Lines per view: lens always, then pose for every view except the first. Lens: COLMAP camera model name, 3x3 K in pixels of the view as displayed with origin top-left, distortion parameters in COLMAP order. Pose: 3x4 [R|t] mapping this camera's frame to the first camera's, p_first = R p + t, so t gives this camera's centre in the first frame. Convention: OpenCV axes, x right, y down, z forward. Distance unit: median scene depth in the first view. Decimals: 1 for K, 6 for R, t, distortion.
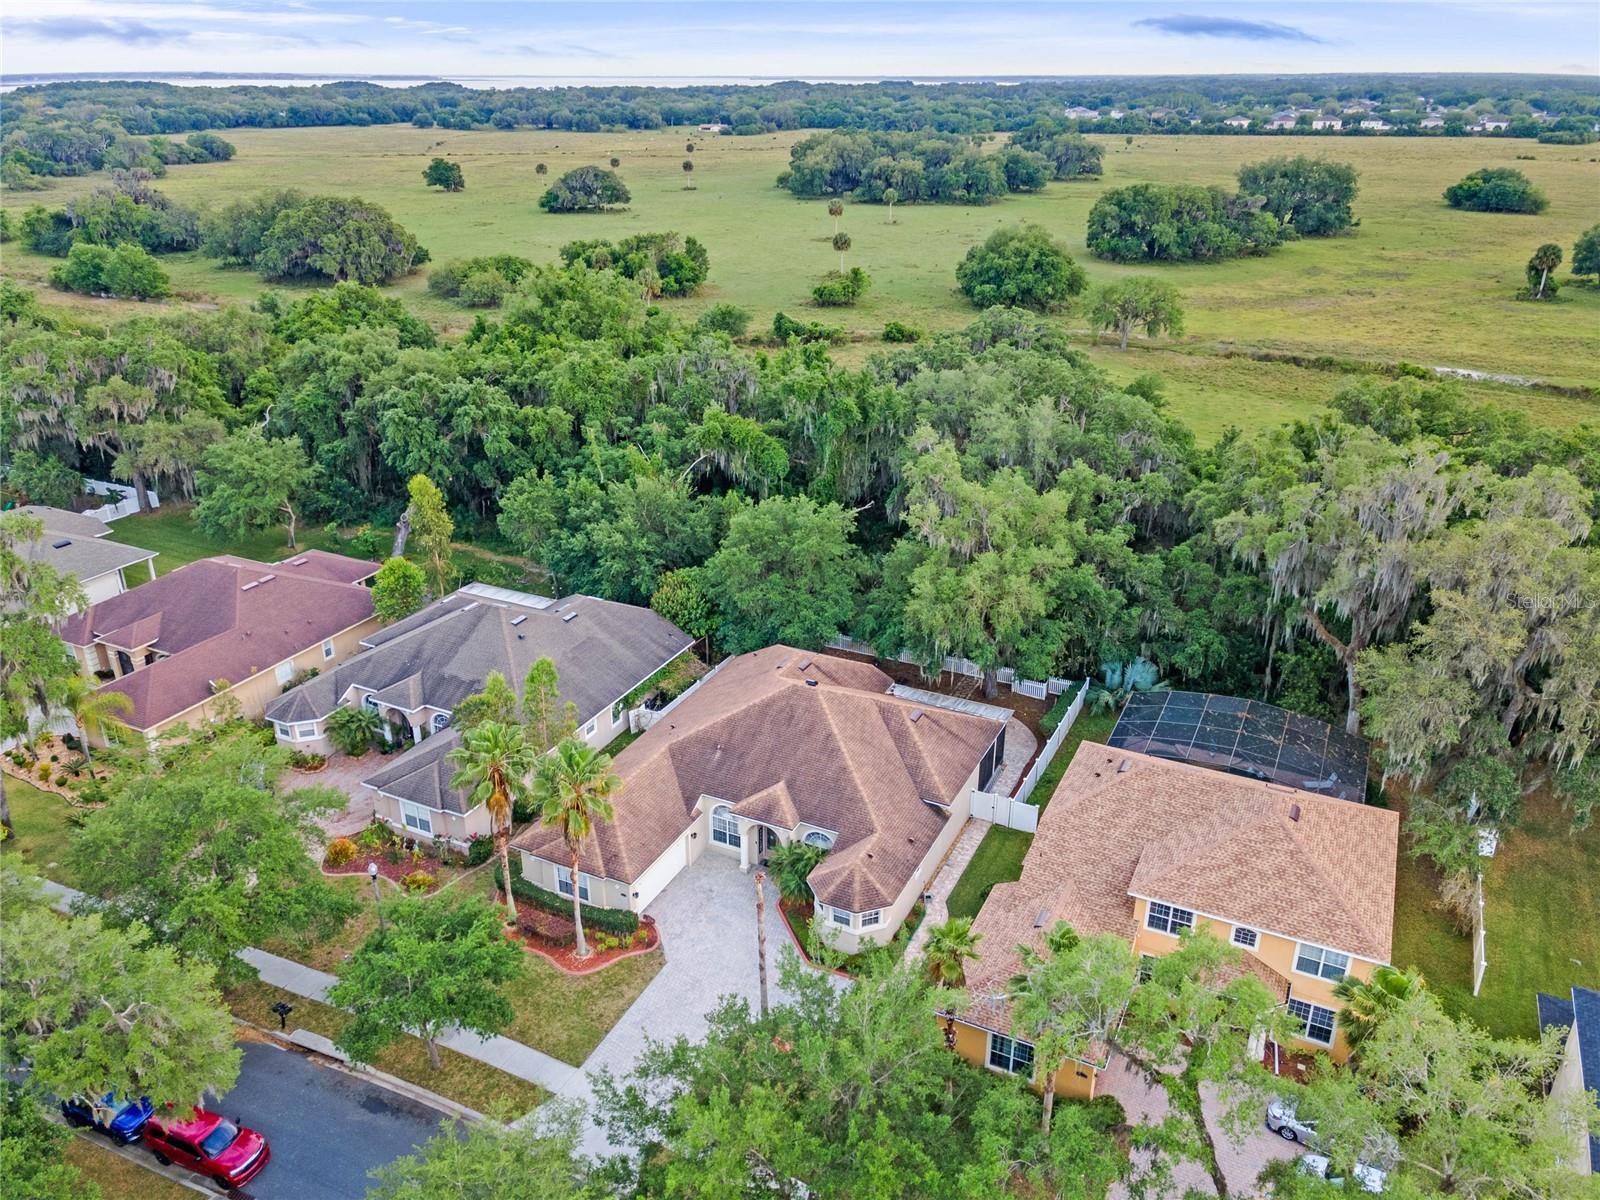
lens RADIAL K [[1195.9, 0, 800.0], [0, 1195.9, 600.0], [0, 0, 1]] dist [0.004994, 0.011140]
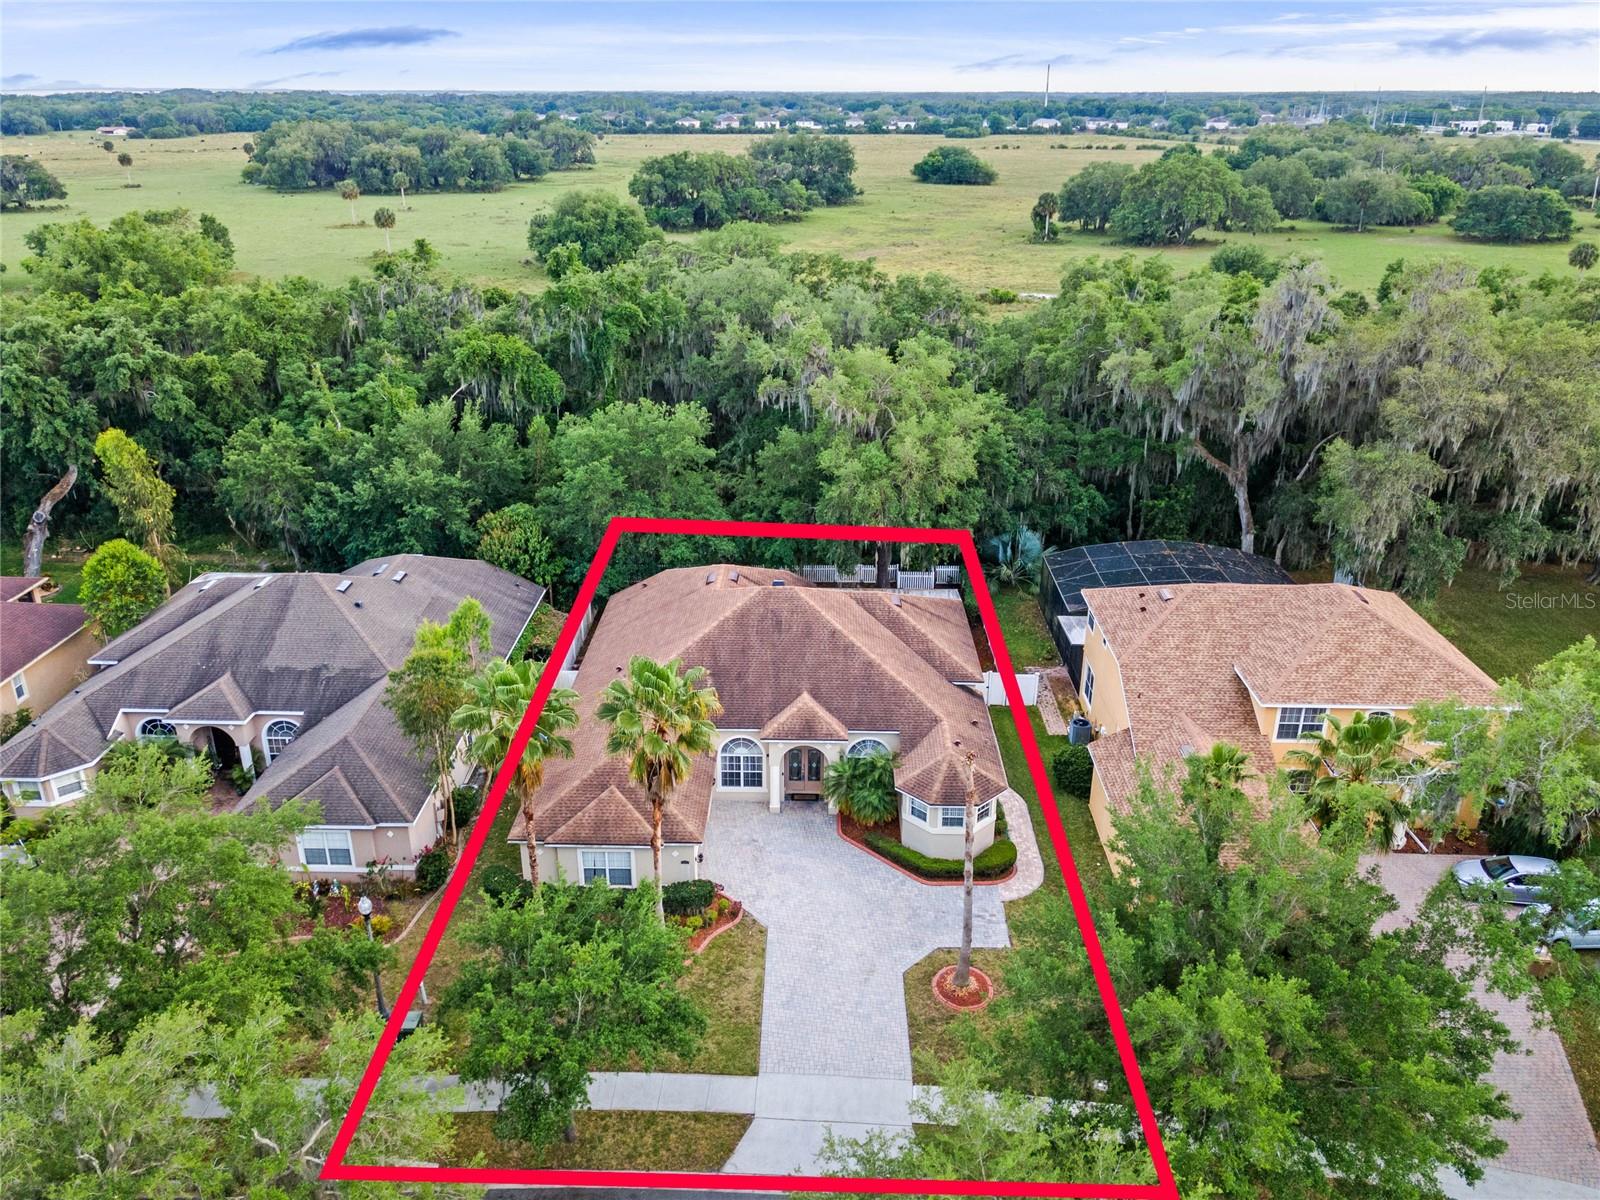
lens RADIAL K [[1209.8, 0, 801.8], [0, 1209.8, 593.2], [0, 0, 1]] dist [-0.003366, 0.028715]
pose [[0.905702, -0.160091, 0.392523, -0.249492], [0.167756, 0.985715, 0.014948, 0.052972], [-0.389309, 0.052310, 0.919621, 0.169453]]
